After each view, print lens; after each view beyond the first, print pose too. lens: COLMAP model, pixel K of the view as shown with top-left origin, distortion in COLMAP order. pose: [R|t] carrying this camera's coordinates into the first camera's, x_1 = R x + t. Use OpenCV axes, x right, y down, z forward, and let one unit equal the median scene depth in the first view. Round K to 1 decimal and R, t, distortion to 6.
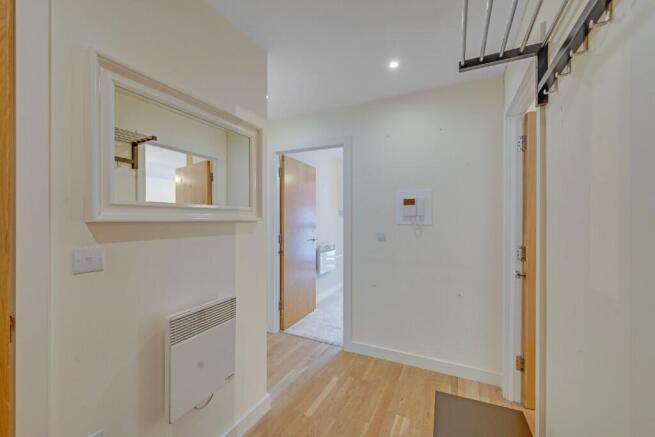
lens RADIAL K [[268.4, 0, 323.7], [0, 268.4, 217.8], [0, 0, 1]] dist [-0.004114, 0.000104]
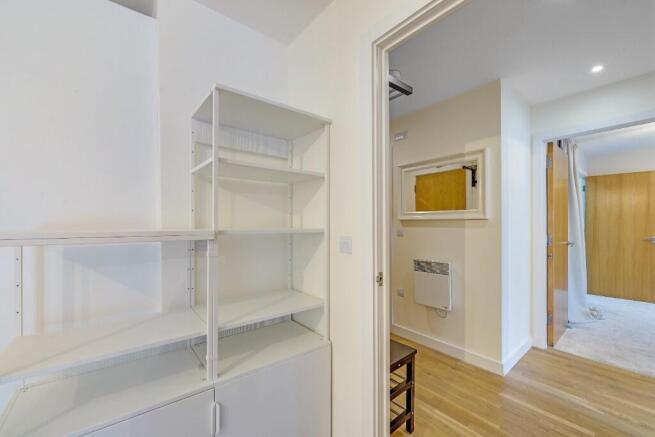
lens RADIAL K [[268.4, 0, 324.4], [0, 268.4, 219.9], [0, 0, 1]] dist [-0.004114, 0.000104]
pose [[-0.419572, -0.005424, -0.907706, 1.291040], [0.005520, 0.999948, -0.008527, 0.022385], [0.907705, -0.008588, -0.419520, 0.828440]]
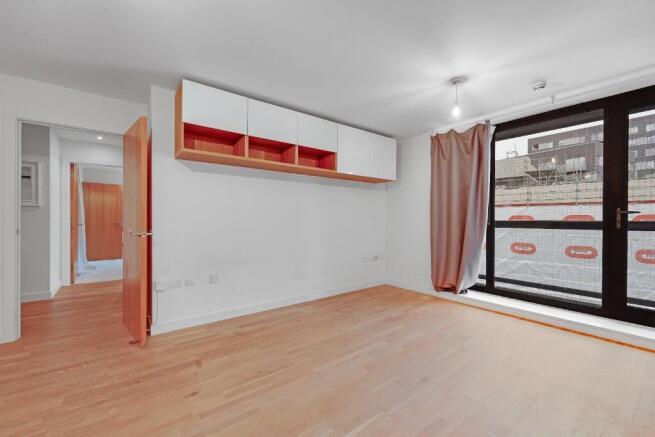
lens RADIAL K [[268.4, 0, 324.3], [0, 268.4, 222.8], [0, 0, 1]] dist [-0.004114, 0.000104]
pose [[0.899484, 0.010852, -0.436818, 2.757341], [-0.000801, 0.999731, 0.023188, 0.093176], [0.436952, -0.020507, 0.899251, 0.062306]]
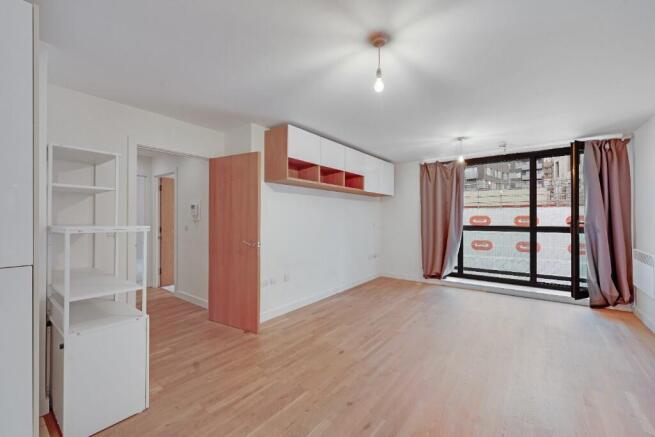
lens RADIAL K [[268.4, 0, 322.4], [0, 268.4, 219.8], [0, 0, 1]] dist [-0.004114, 0.000104]
pose [[0.980473, 0.000274, -0.196652, 2.040537], [0.002593, 0.999894, 0.014321, -0.001639], [0.196635, -0.014552, 0.980369, -0.769660]]
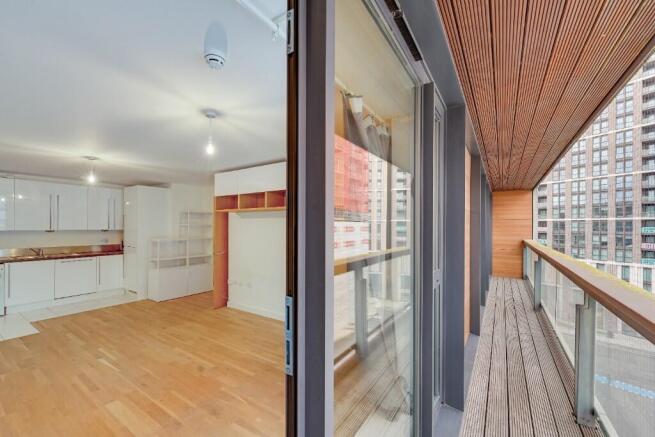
lens RADIAL K [[268.4, 0, 325.3], [0, 268.4, 229.4], [0, 0, 1]] dist [-0.004114, 0.000104]
pose [[-0.112383, 0.010931, -0.993605, 4.032785], [0.005411, 0.999931, 0.010389, -0.102563], [0.993650, -0.004209, -0.112435, 2.460367]]
